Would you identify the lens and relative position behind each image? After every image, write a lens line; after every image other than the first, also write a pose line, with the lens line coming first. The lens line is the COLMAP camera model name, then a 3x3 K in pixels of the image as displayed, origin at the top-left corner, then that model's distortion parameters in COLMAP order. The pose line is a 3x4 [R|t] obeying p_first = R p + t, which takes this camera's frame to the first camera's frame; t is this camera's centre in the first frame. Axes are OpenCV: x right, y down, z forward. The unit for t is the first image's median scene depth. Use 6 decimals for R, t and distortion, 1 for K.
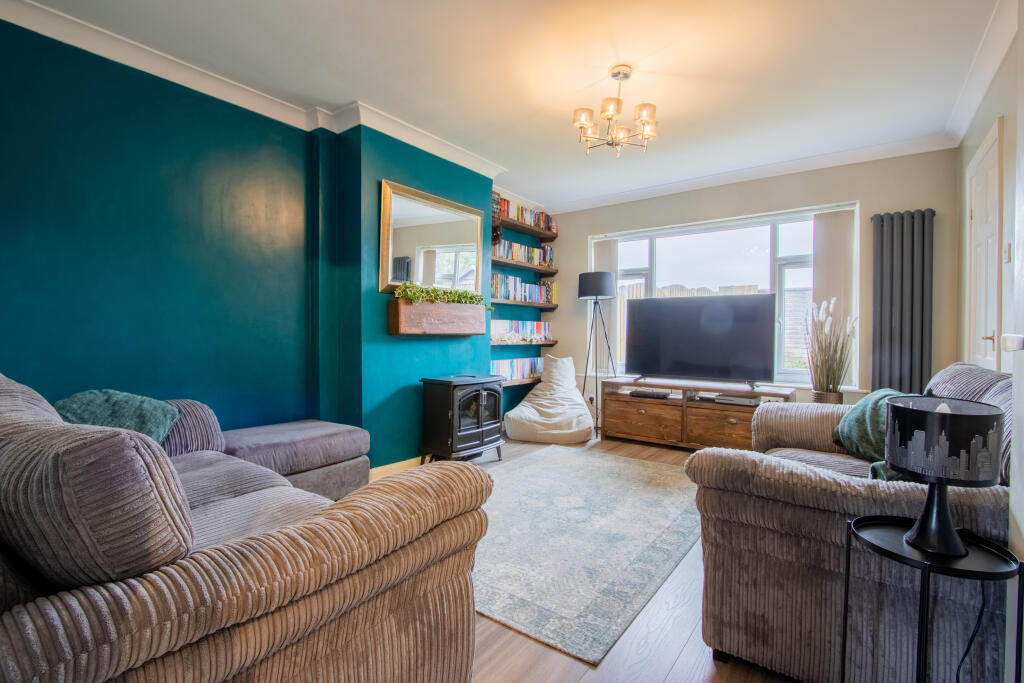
lens RADIAL K [[473.3, 0, 506.3], [0, 473.3, 335.8], [0, 0, 1]] dist [-0.011643, 0.000389]
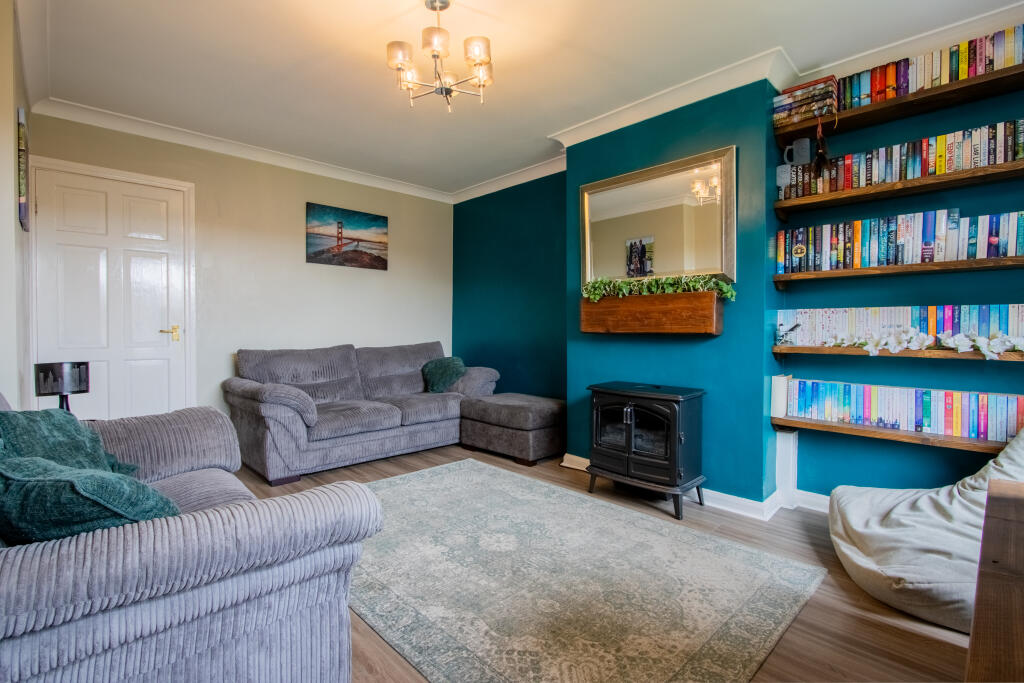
lens RADIAL K [[473.3, 0, 506.3], [0, 473.3, 335.8], [0, 0, 1]] dist [-0.011643, 0.000389]
pose [[-0.167282, 0.004685, -0.985898, 0.554561], [-0.006682, 0.999960, 0.005886, -0.002747], [0.985886, 0.007572, -0.167244, 0.689505]]
